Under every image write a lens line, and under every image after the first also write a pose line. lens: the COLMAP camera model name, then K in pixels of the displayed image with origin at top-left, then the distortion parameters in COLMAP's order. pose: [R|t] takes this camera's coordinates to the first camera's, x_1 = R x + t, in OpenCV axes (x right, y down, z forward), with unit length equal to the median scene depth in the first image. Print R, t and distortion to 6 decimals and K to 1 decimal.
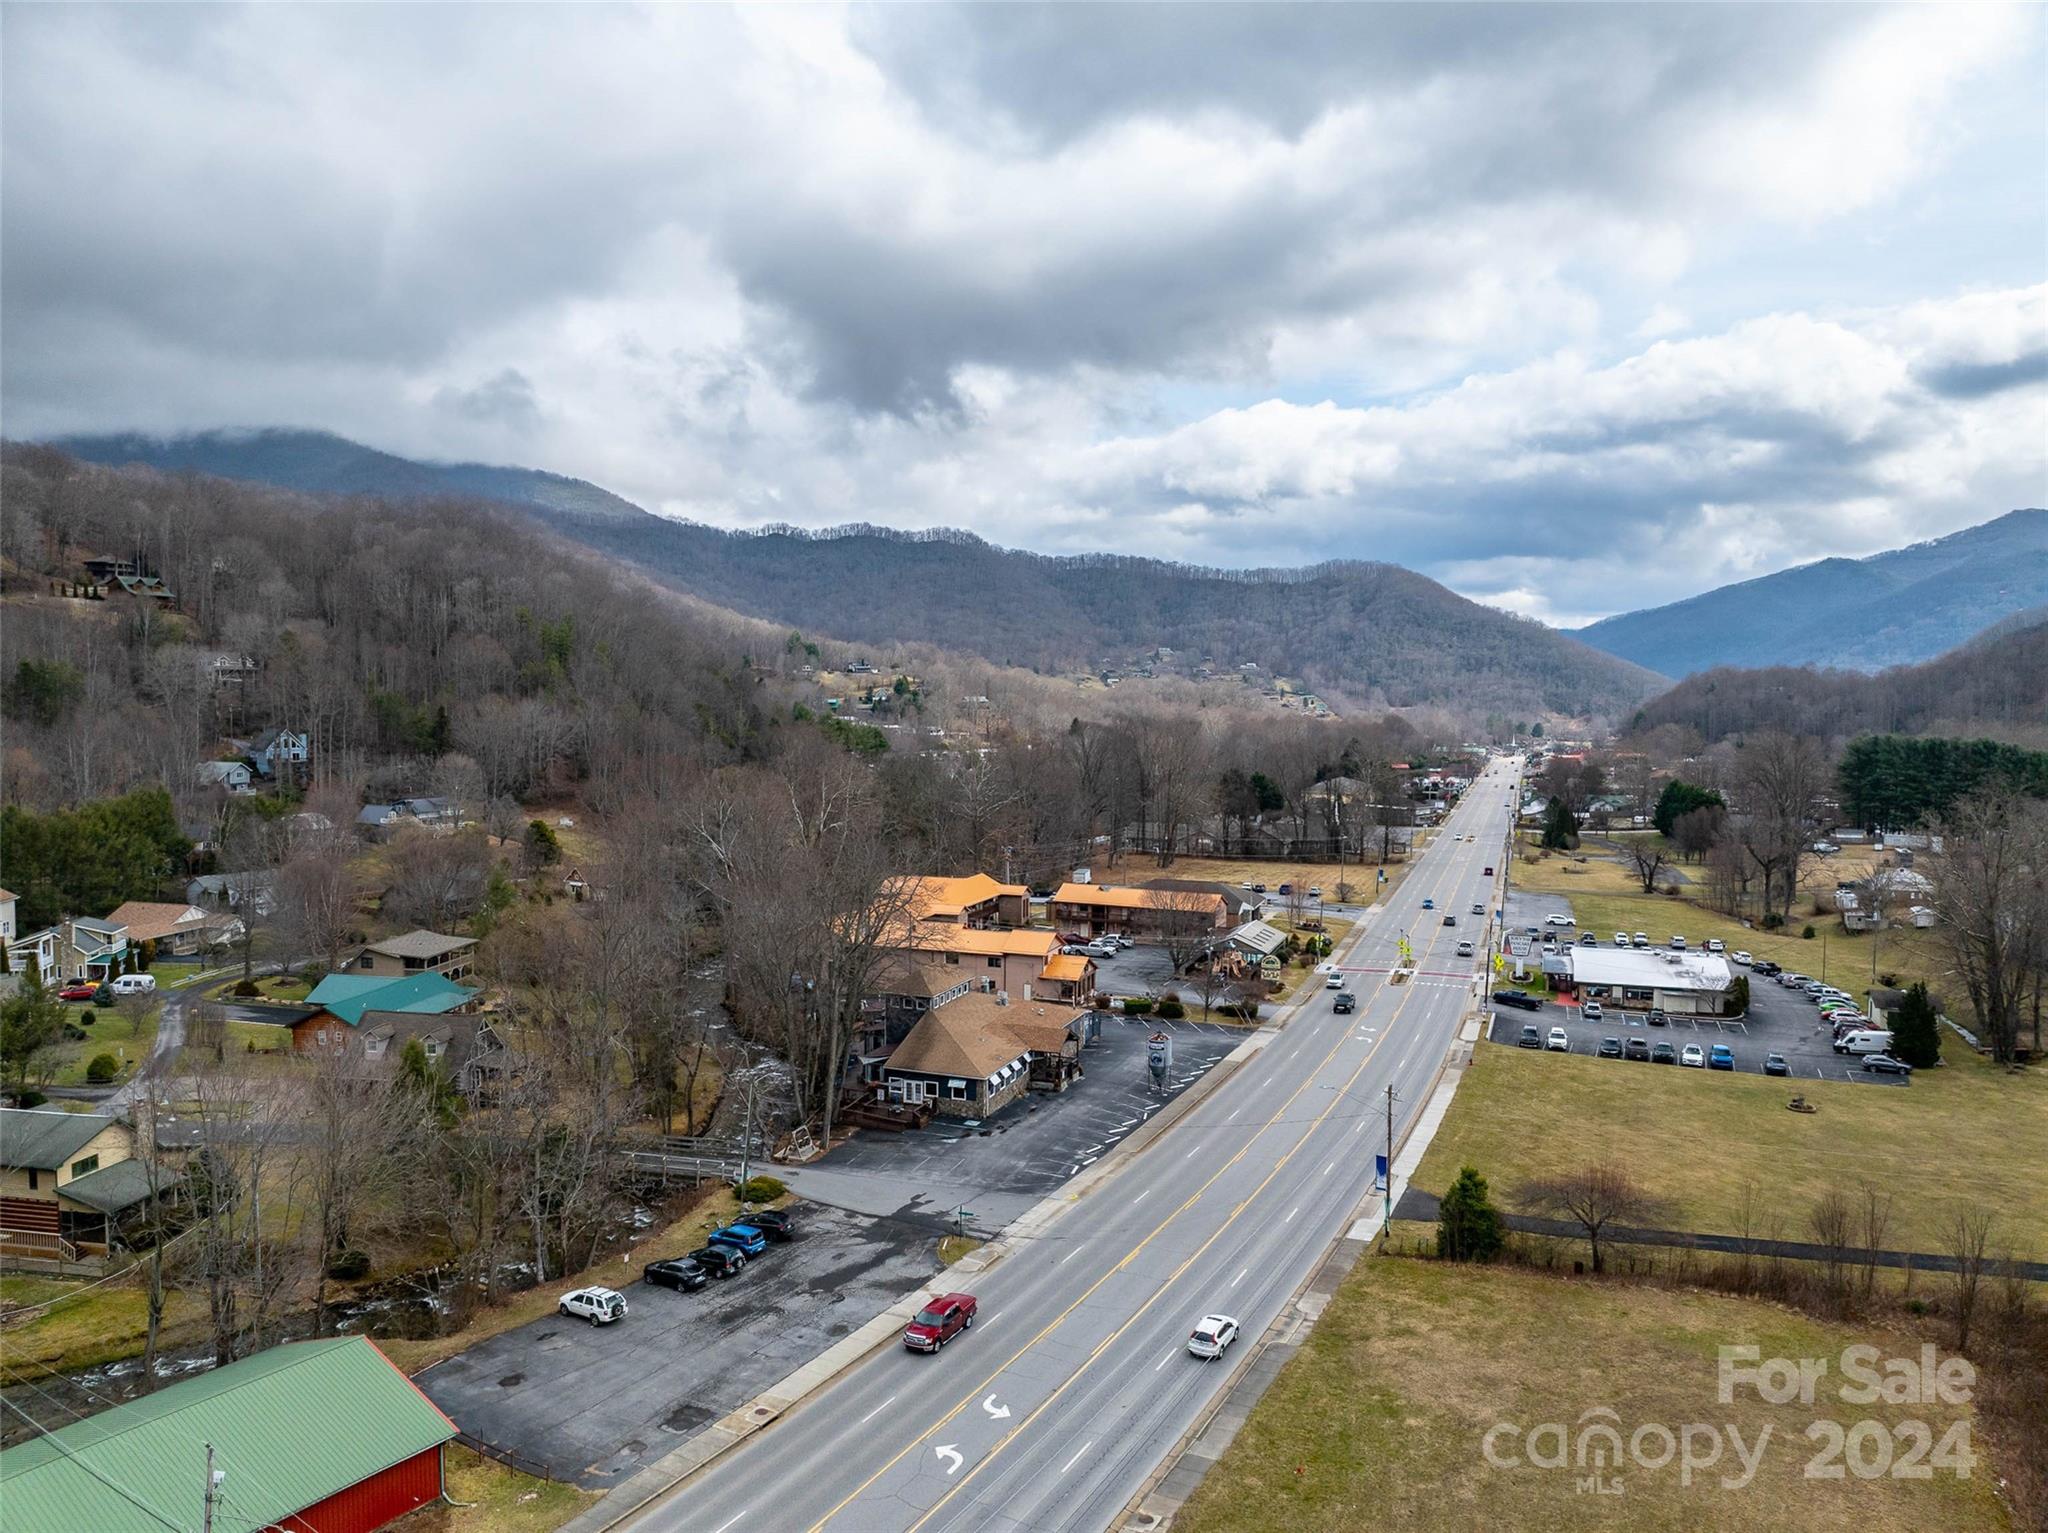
lens RADIAL K [[1445.5, 0, 1028.6], [0, 1445.5, 762.7], [0, 0, 1]] dist [-0.033388, -0.004164]
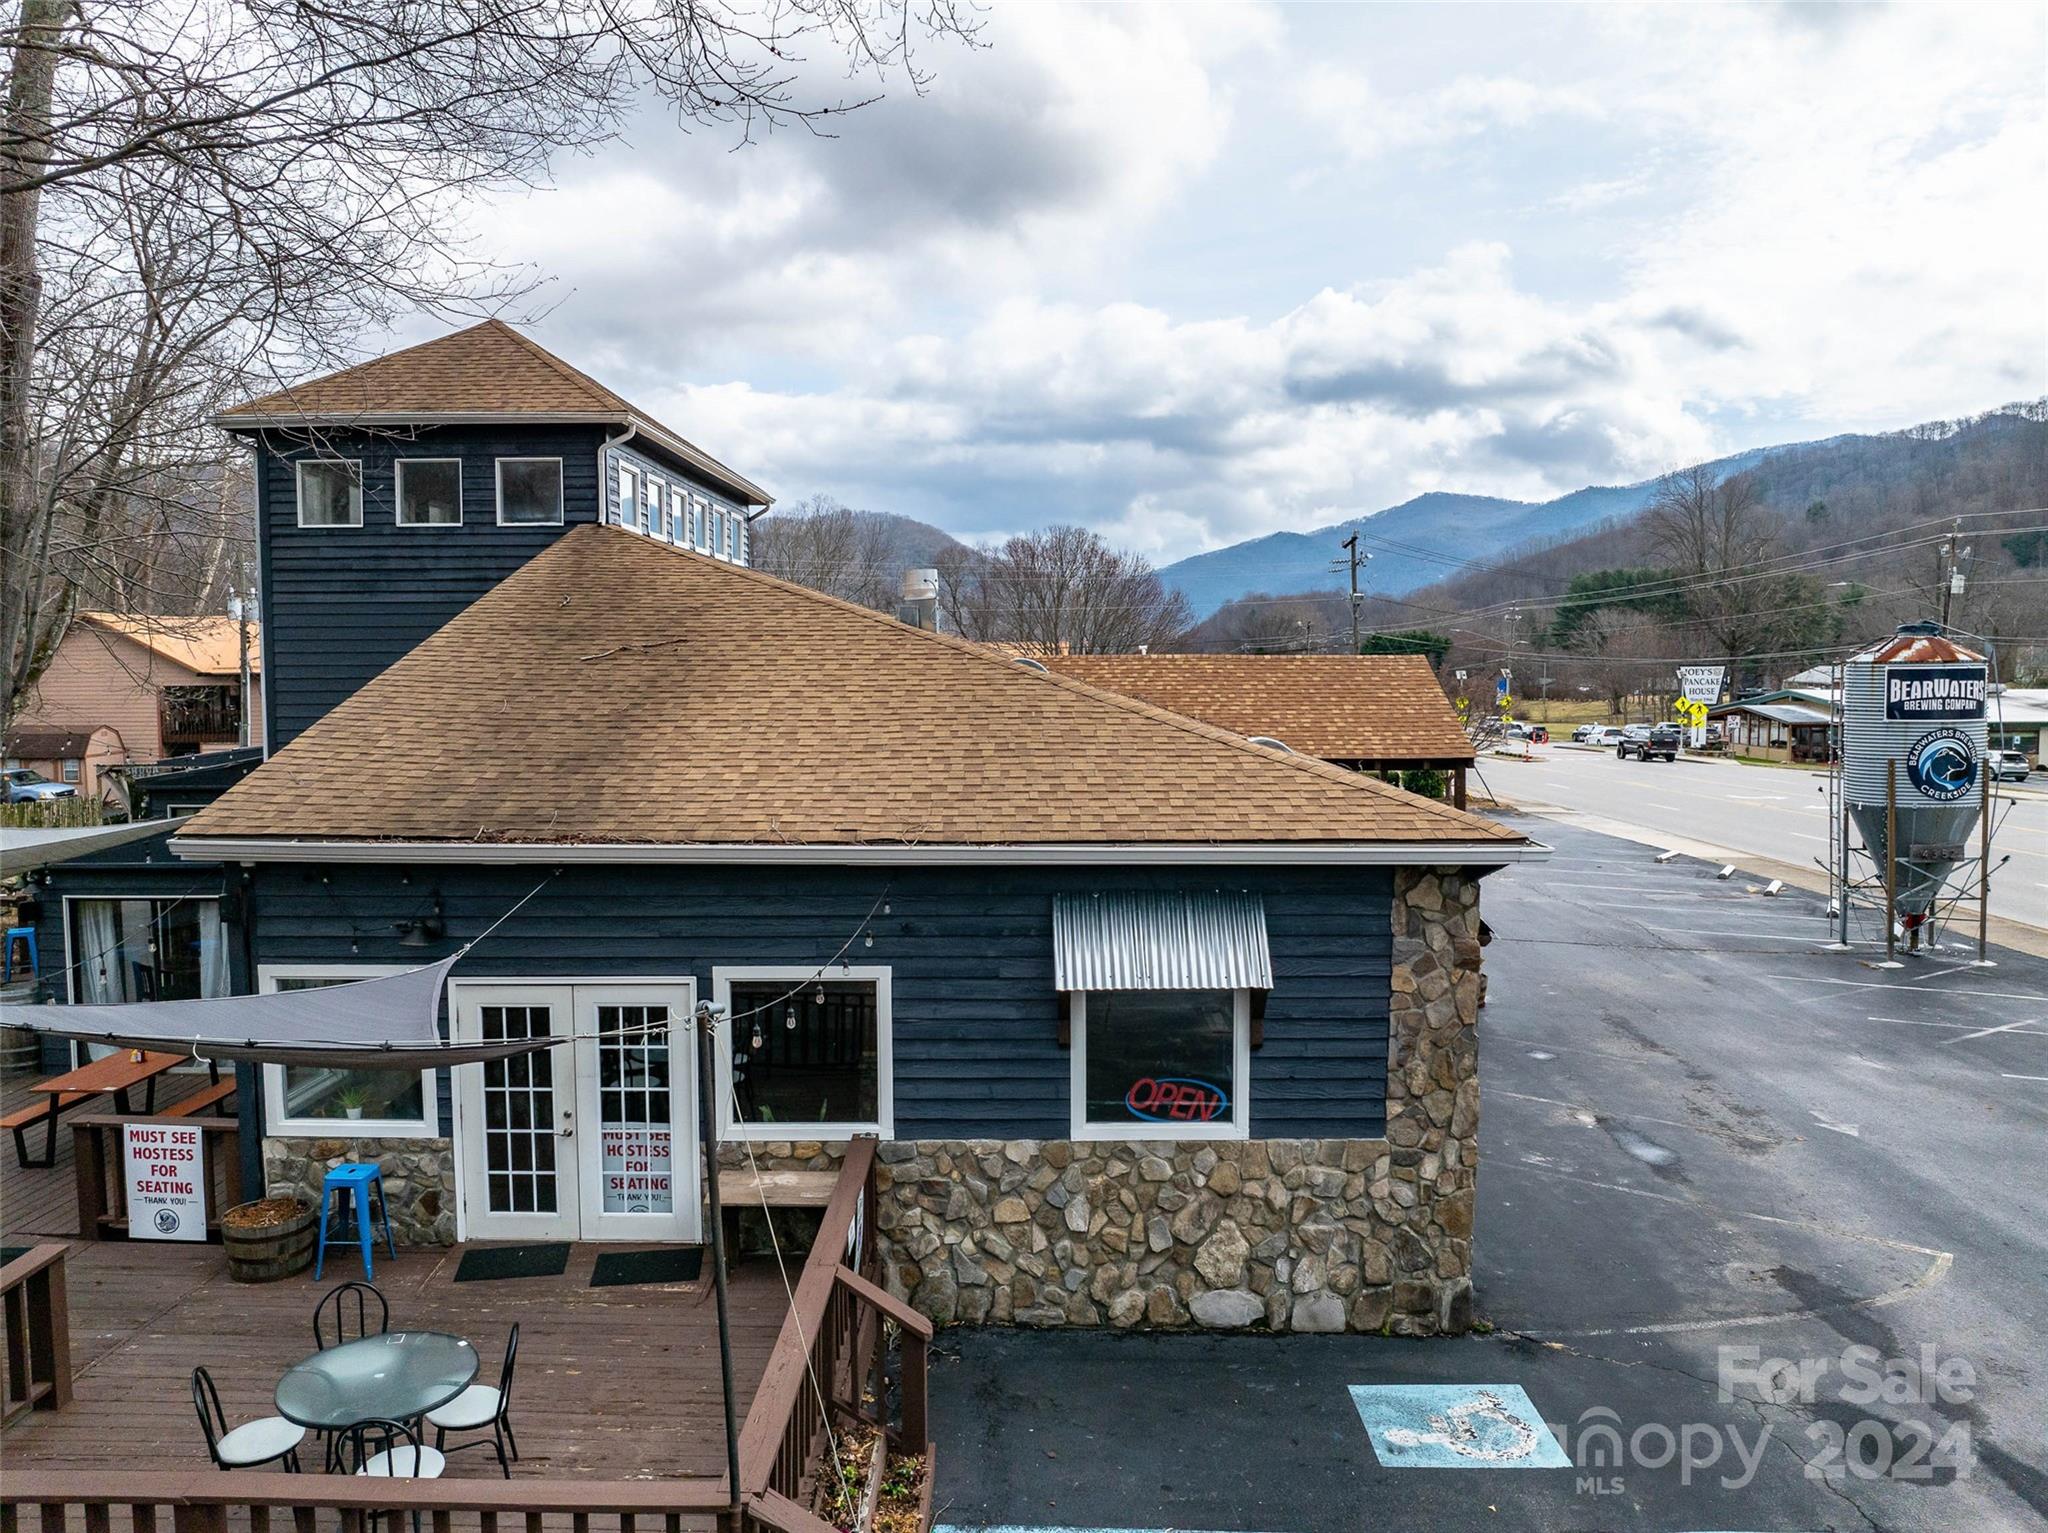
lens RADIAL K [[1445.5, 0, 1028.6], [0, 1445.5, 762.7], [0, 0, 1]] dist [-0.033388, -0.004164]
pose [[0.939787, -0.033569, 0.340109, -0.033059], [0.028067, 0.999384, 0.021086, 0.082292], [-0.340607, -0.010270, 0.940150, 0.362841]]
